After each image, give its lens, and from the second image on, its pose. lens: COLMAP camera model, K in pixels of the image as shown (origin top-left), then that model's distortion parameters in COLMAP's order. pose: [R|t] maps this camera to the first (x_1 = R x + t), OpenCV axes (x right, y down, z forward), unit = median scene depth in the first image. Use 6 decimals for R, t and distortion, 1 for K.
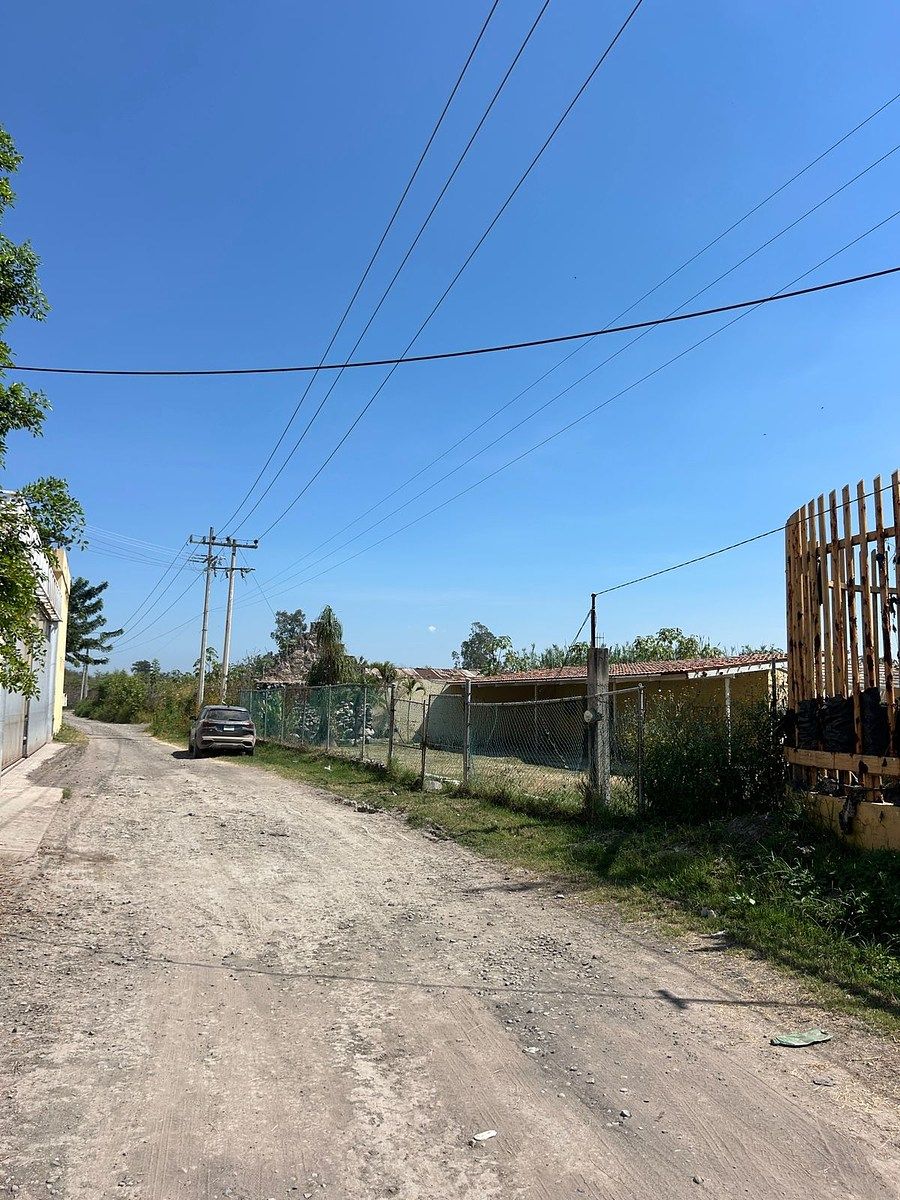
lens RADIAL K [[891.0, 0, 455.4], [0, 891.0, 598.4], [0, 0, 1]] dist [0.027249, -0.055855]
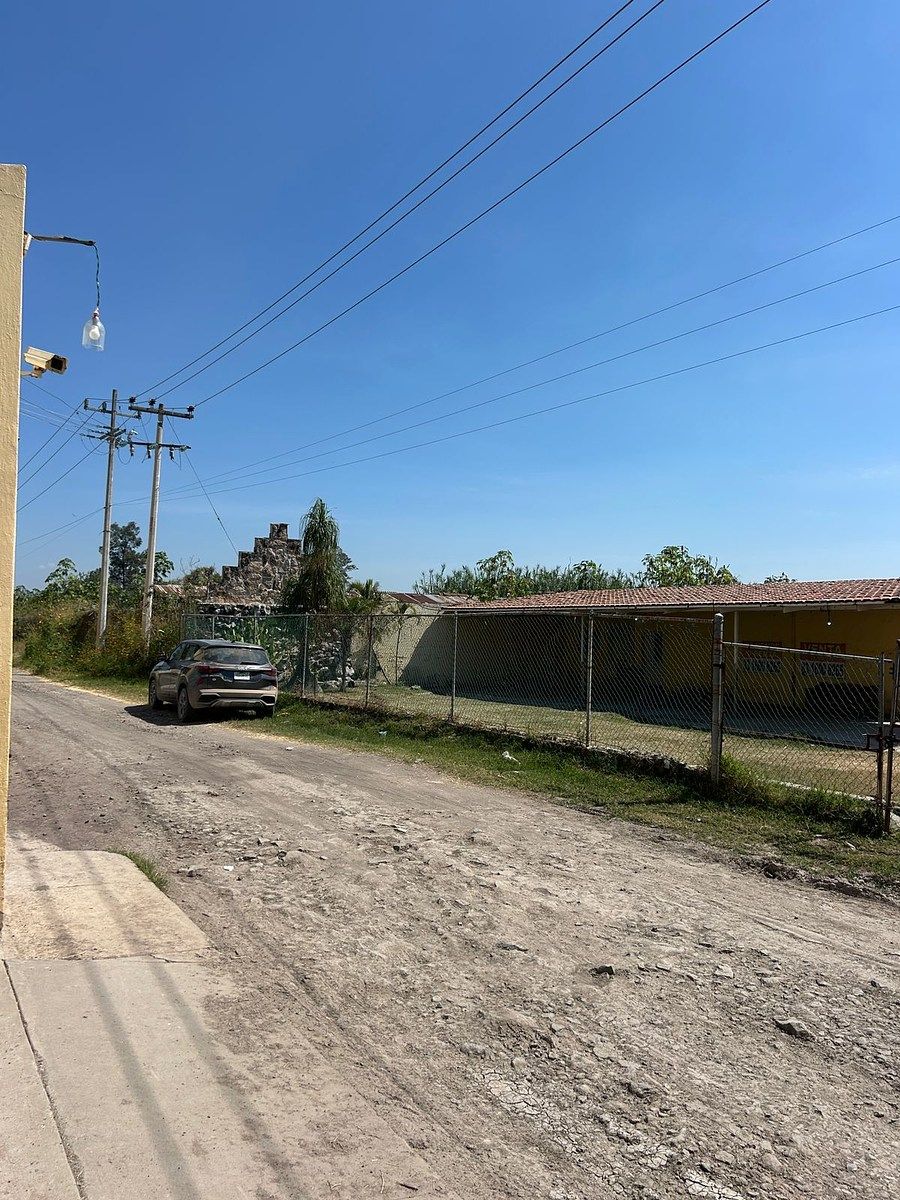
lens RADIAL K [[891.0, 0, 445.4], [0, 891.0, 606.8], [0, 0, 1]] dist [0.027249, -0.055855]
pose [[0.981004, 0.013843, 0.193491, -0.160721], [-0.032030, 0.995319, 0.091186, 0.022934], [-0.191323, -0.095651, 0.976855, 0.243393]]
